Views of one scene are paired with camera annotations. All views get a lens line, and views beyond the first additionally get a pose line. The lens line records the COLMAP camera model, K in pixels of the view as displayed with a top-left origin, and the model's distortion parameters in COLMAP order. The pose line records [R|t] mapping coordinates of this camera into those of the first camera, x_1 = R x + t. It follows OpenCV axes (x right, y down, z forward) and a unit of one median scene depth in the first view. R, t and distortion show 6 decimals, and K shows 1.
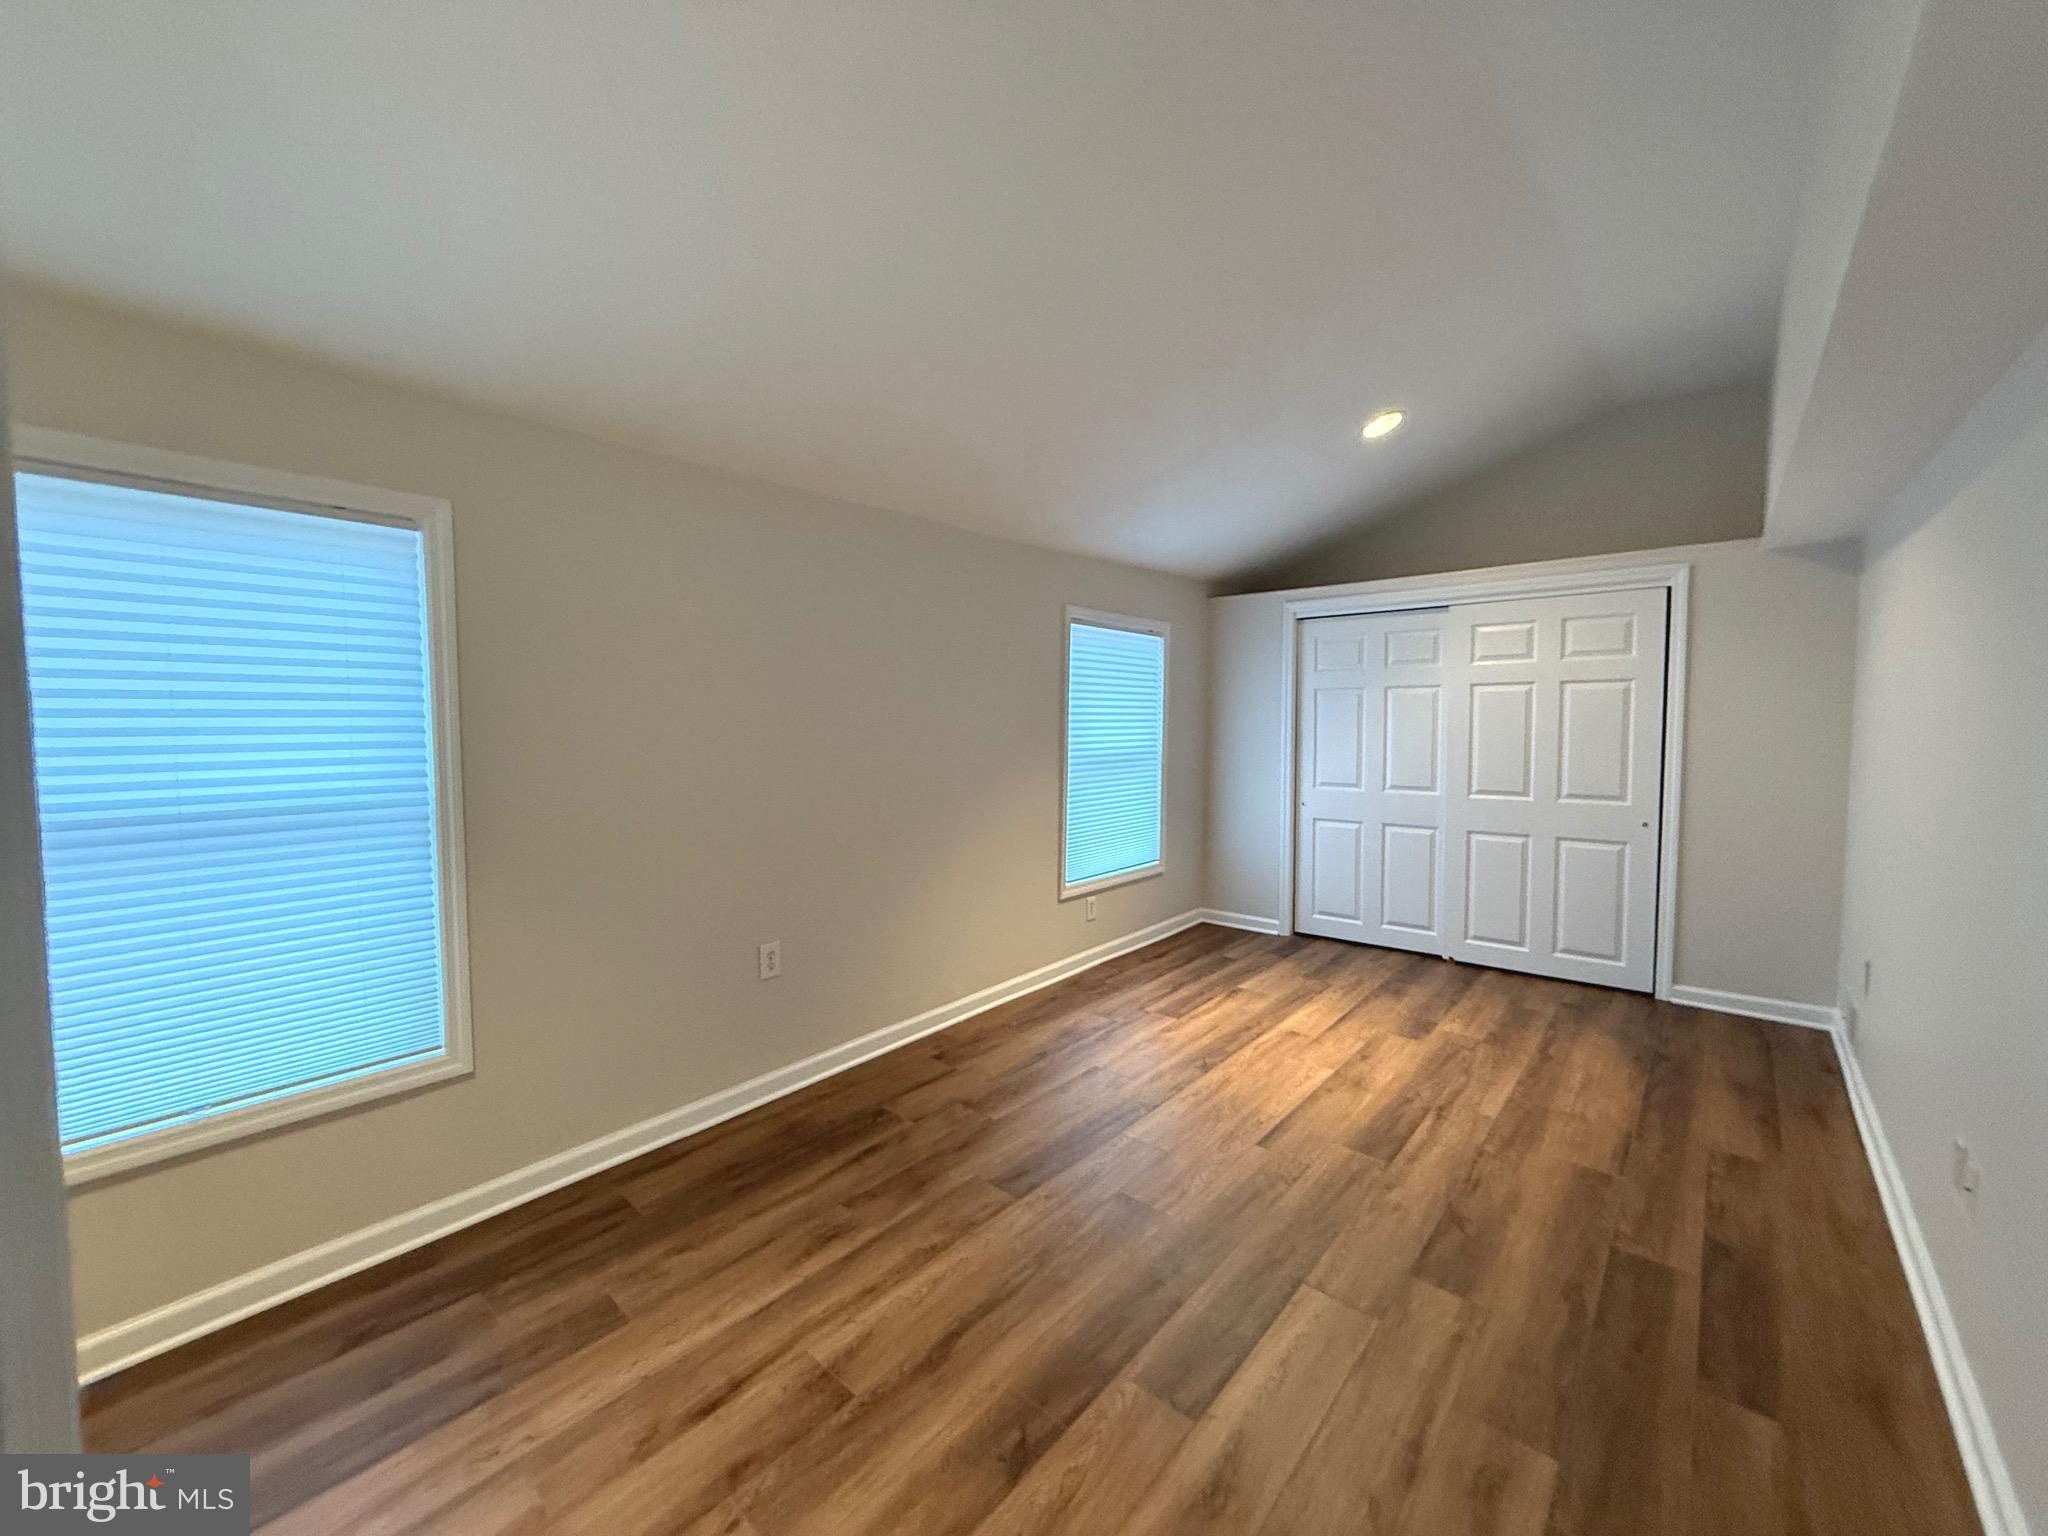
lens RADIAL K [[807.3, 0, 1022.6], [0, 807.3, 762.7], [0, 0, 1]] dist [-0.000396, -0.000148]
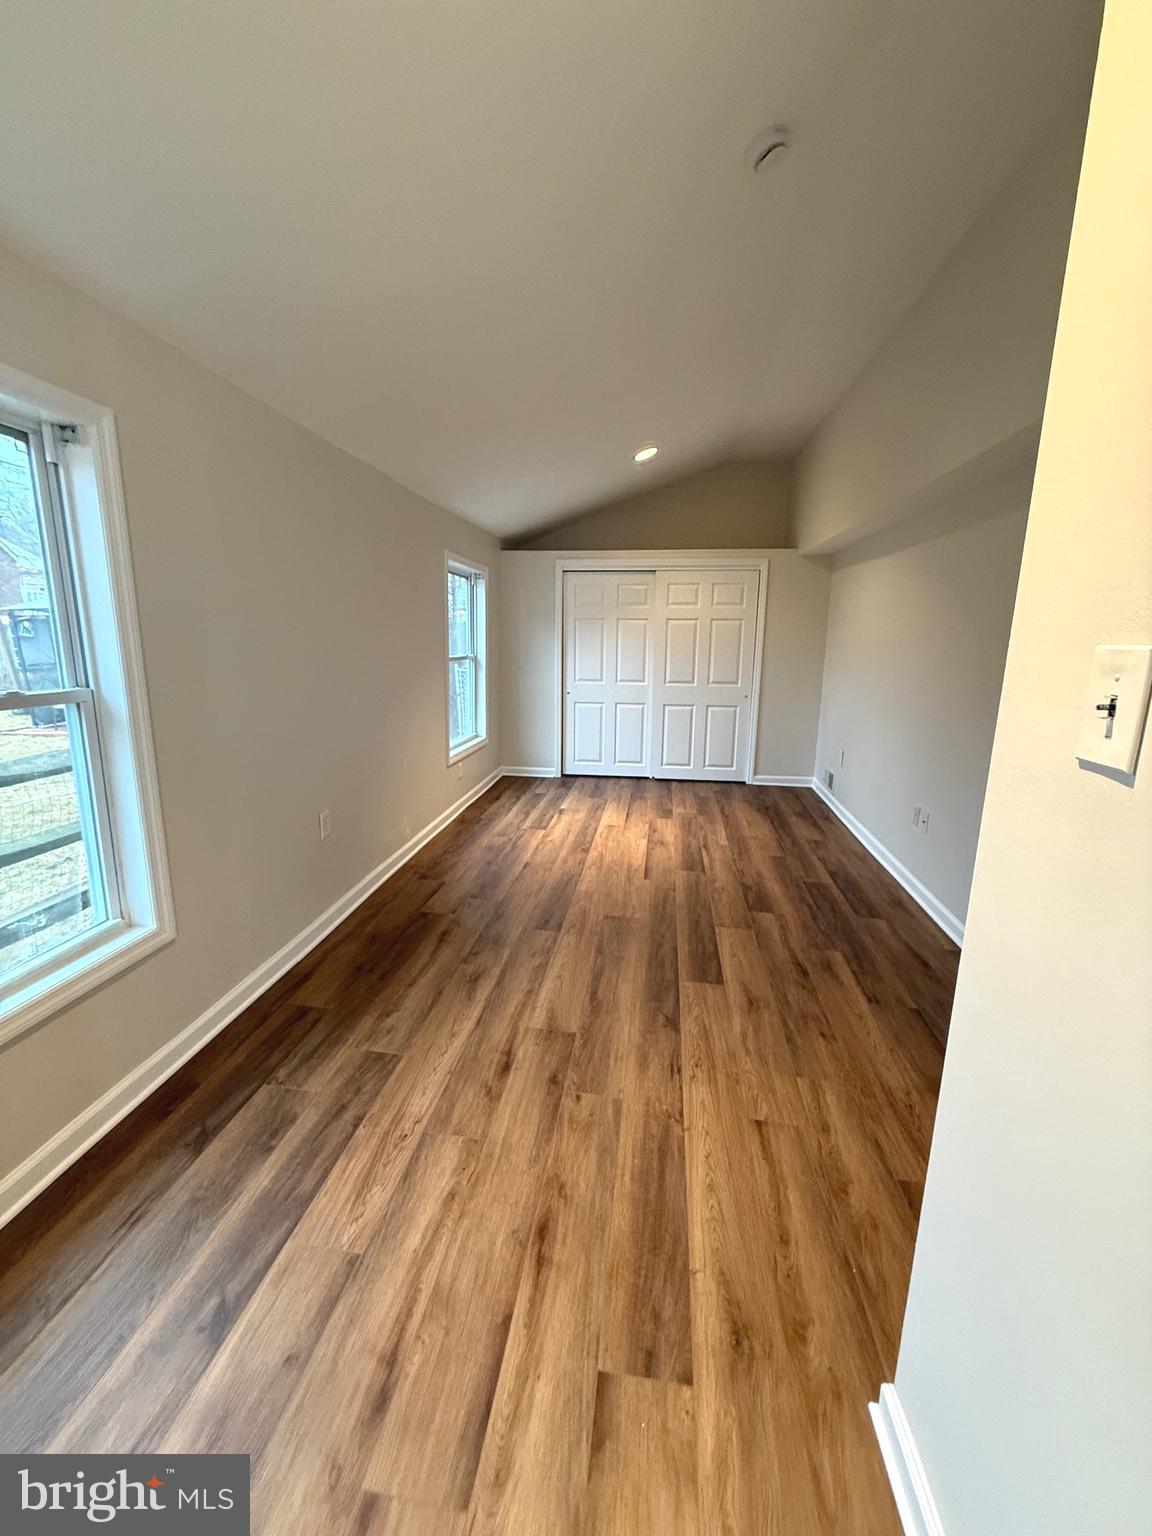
lens RADIAL K [[605.5, 0, 579.5], [0, 605.5, 760.6], [0, 0, 1]] dist [-0.000396, -0.000148]
pose [[0.838250, -0.094849, 0.536974, -0.529725], [0.014622, 0.988312, 0.151745, 0.004523], [-0.545090, -0.119348, 0.829839, -0.011447]]
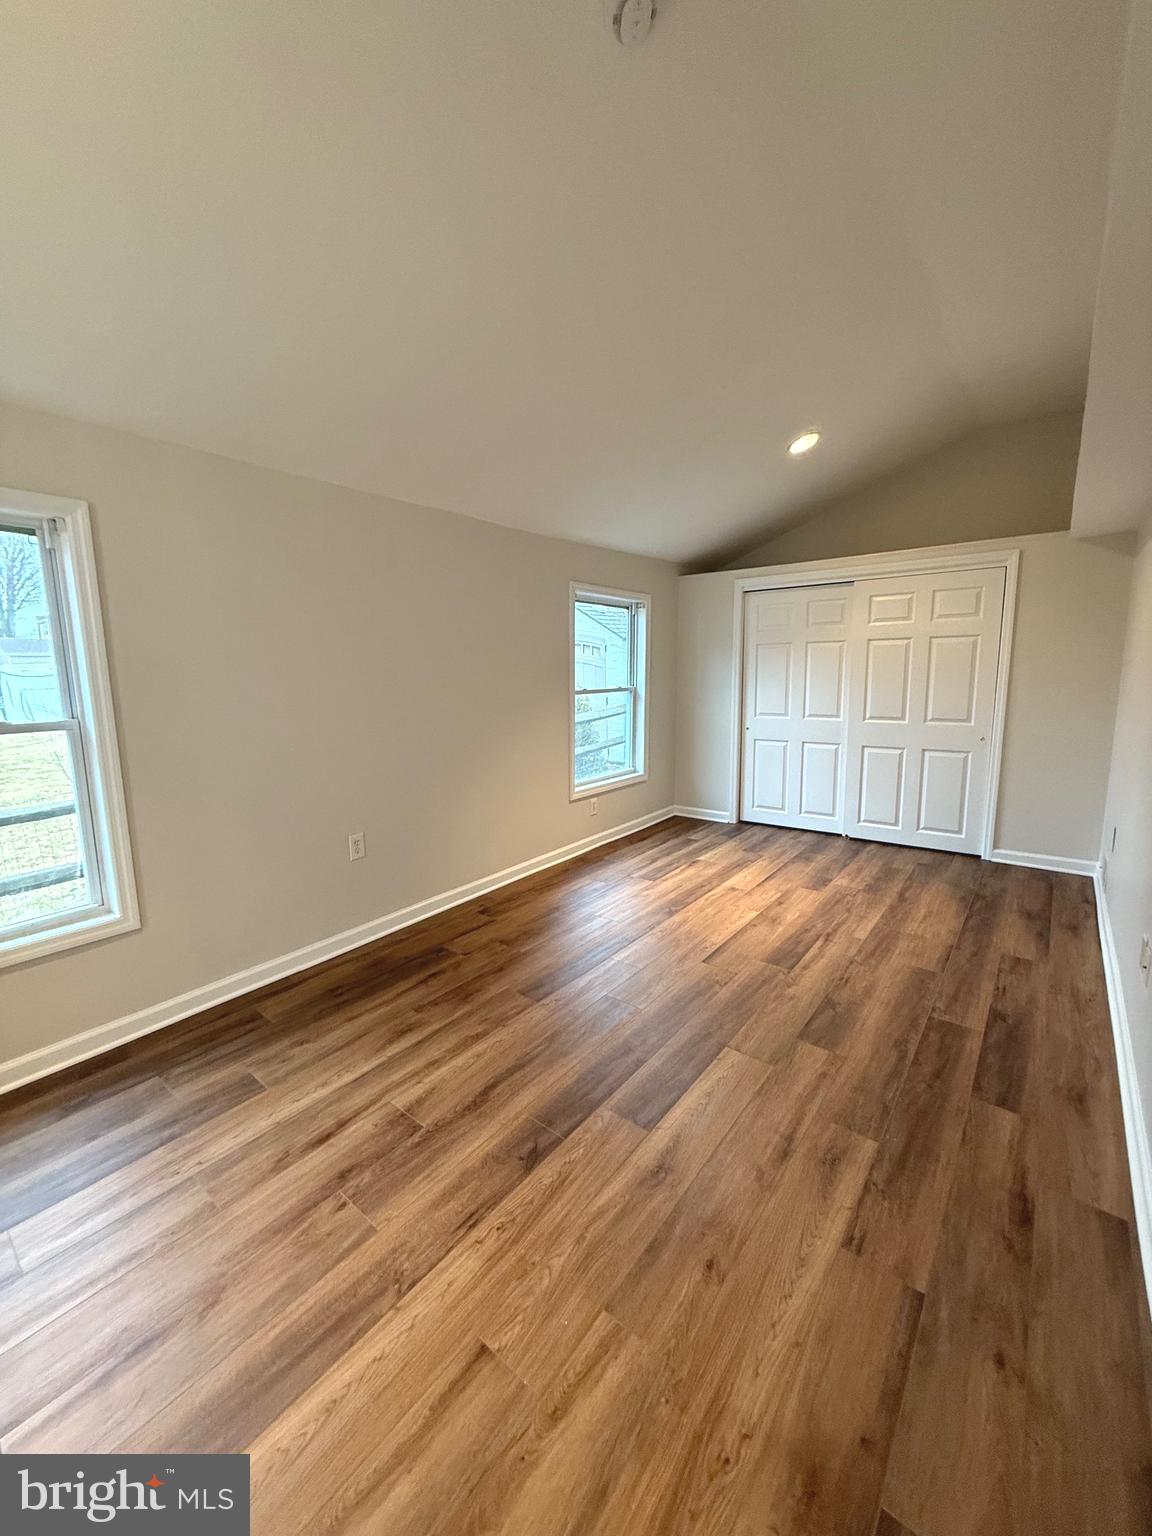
lens RADIAL K [[605.5, 0, 581.5], [0, 605.5, 761.7], [0, 0, 1]] dist [-0.000396, -0.000148]
pose [[0.998663, -0.018379, 0.048315, 0.026663], [0.013582, 0.995113, 0.097801, 0.004395], [-0.049877, -0.097014, 0.994032, -0.039136]]
